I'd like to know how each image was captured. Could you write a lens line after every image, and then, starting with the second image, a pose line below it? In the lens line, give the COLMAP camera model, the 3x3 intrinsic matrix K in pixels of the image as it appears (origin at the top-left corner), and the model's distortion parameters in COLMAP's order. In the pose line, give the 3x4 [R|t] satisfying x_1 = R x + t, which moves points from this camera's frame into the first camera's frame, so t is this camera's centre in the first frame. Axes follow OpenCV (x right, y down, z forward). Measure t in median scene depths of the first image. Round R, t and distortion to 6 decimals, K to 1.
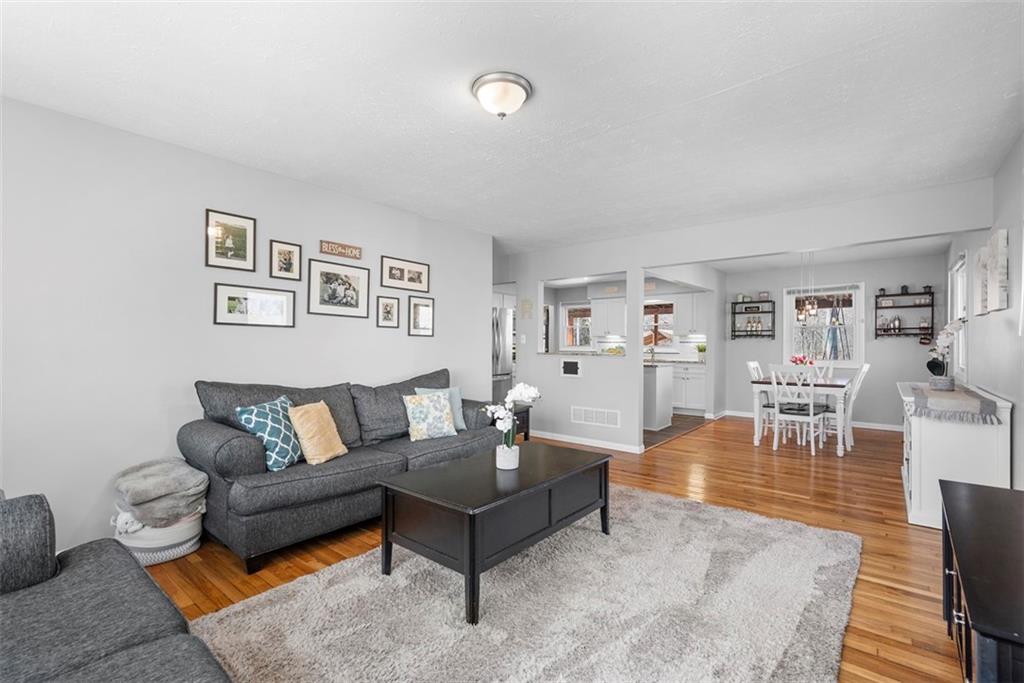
lens RADIAL K [[449.9, 0, 514.1], [0, 449.9, 346.0], [0, 0, 1]] dist [-0.000436, -0.000036]
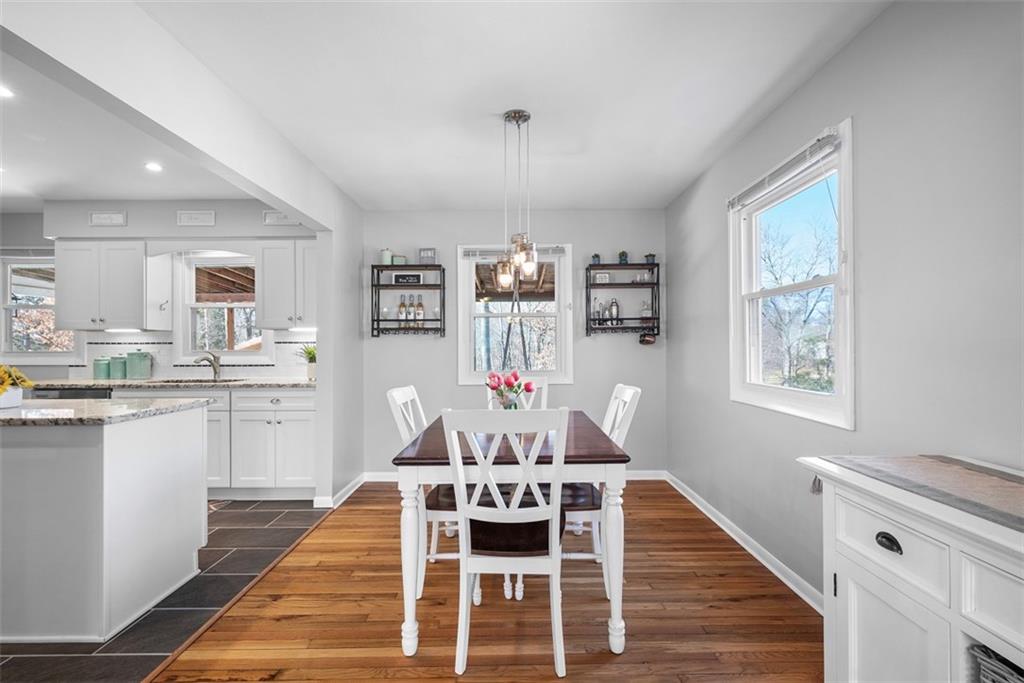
lens RADIAL K [[456.3, 0, 513.6], [0, 456.3, 343.2], [0, 0, 1]] dist [-0.001504, -0.000174]
pose [[0.770277, -0.001131, 0.637709, 0.311553], [0.010332, 0.999889, -0.010706, 0.000502], [-0.637626, 0.014835, 0.770203, 0.559544]]
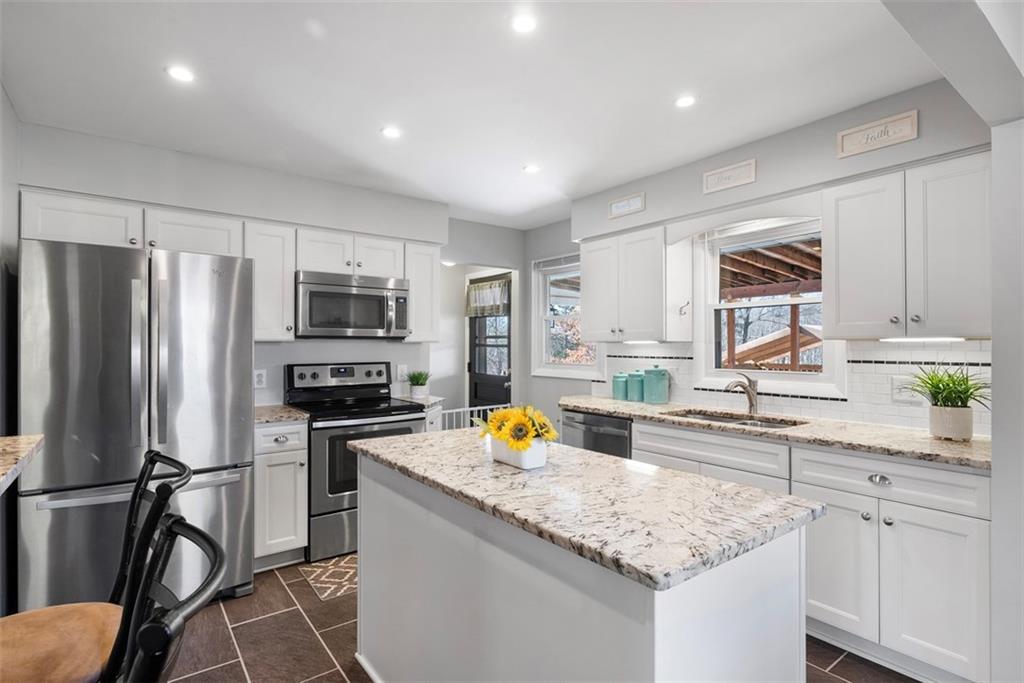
lens RADIAL K [[507.8, 0, 512.0], [0, 507.8, 341.5], [0, 0, 1]] dist [-0.002859, -0.000500]
pose [[0.972901, -0.005143, -0.231165, 0.290350], [0.001636, 0.999881, -0.015361, -0.020301], [0.231216, 0.014566, 0.972793, 0.787471]]
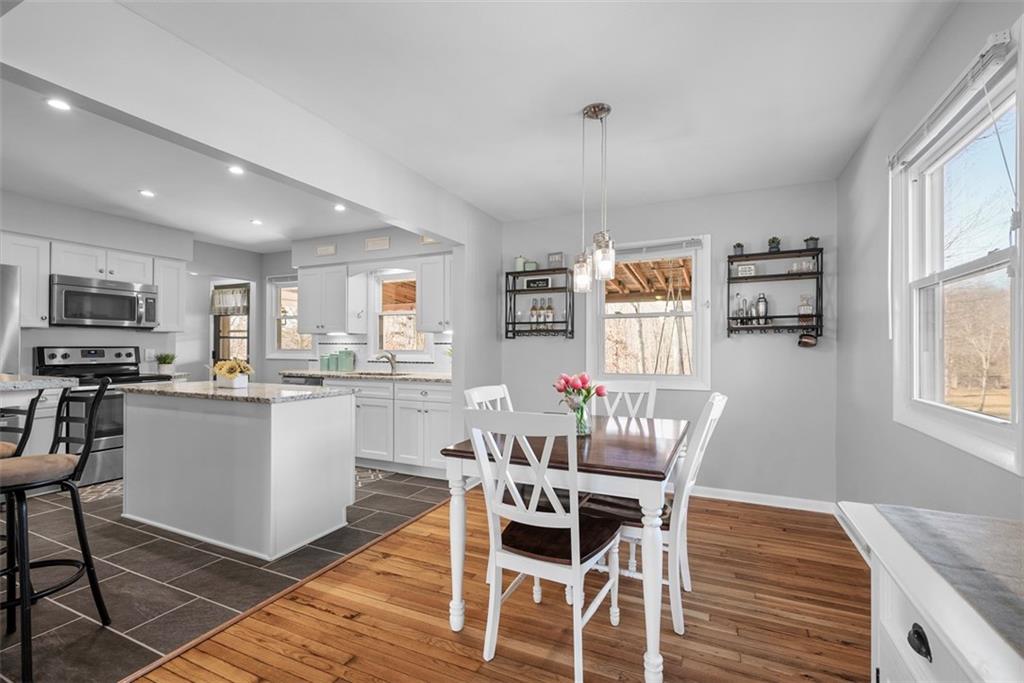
lens RADIAL K [[449.9, 0, 514.1], [0, 449.9, 346.0], [0, 0, 1]] dist [-0.000436, -0.000036]
pose [[0.967483, 0.001039, 0.252934, 0.398152], [0.001290, 0.999958, -0.009043, 0.000209], [-0.252933, 0.009075, 0.967441, 0.516805]]
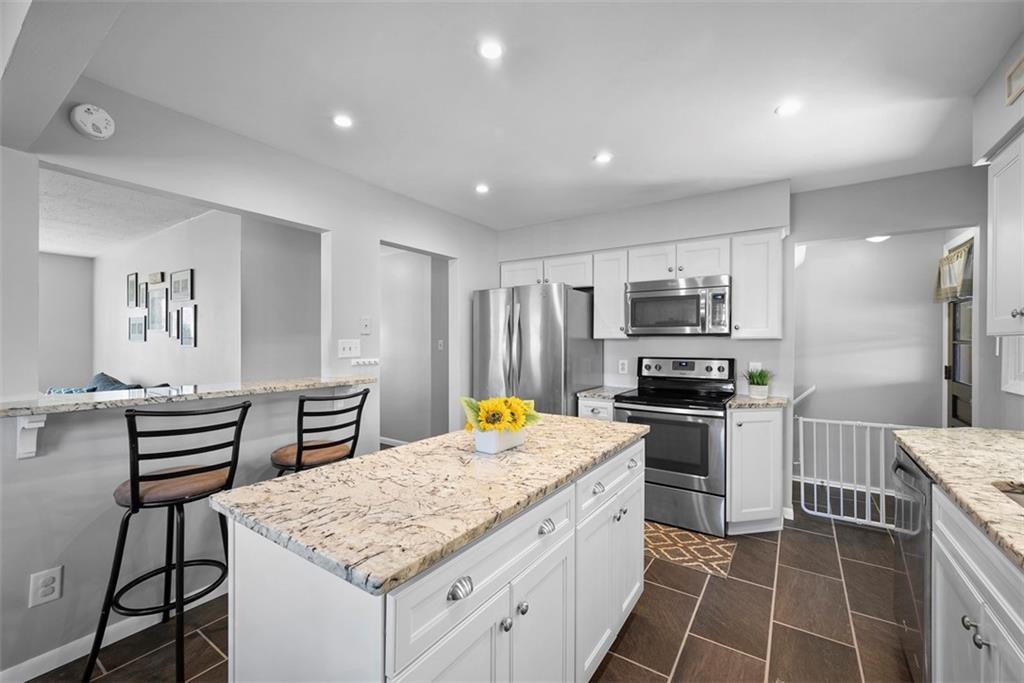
lens RADIAL K [[414.7, 0, 512.4], [0, 414.7, 337.9], [0, 0, 1]] dist [0.013275, -0.000064]
pose [[0.087659, -0.012044, -0.996078, 0.472496], [-0.008145, 0.999885, -0.012806, -0.021647], [0.996117, 0.009236, 0.087551, 1.031167]]
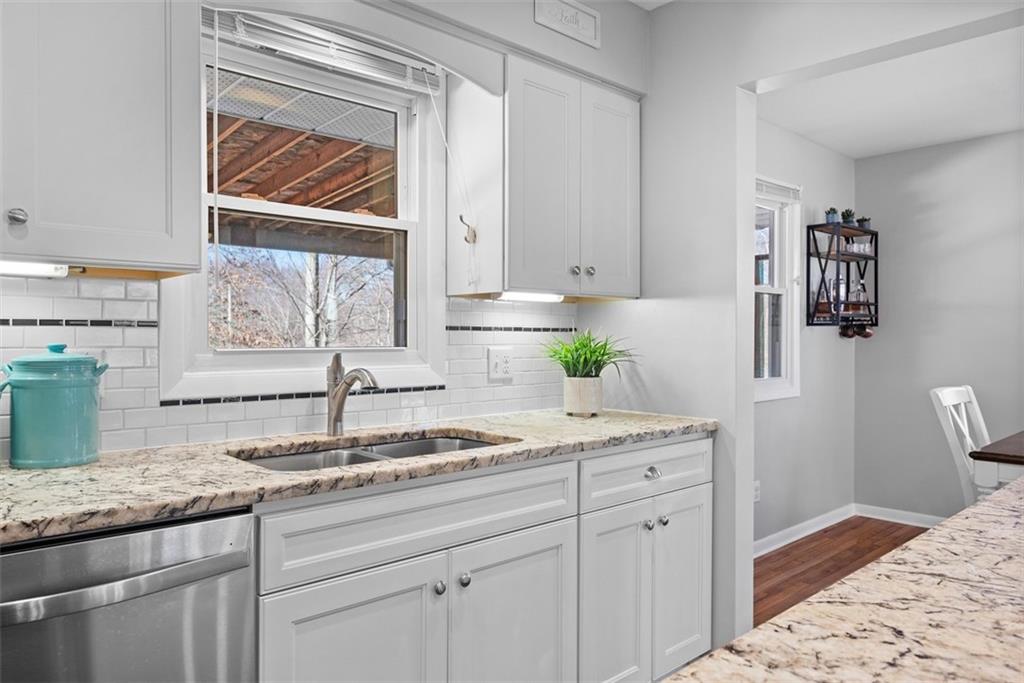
lens RADIAL K [[699.4, 0, 512.0], [0, 699.4, 341.5], [0, 0, 1]] dist [0.000664, -0.000045]
pose [[0.136004, -0.006362, 0.990688, 0.101771], [0.004567, 0.999973, 0.005795, -0.005172], [-0.990698, 0.003736, 0.136029, 1.156563]]
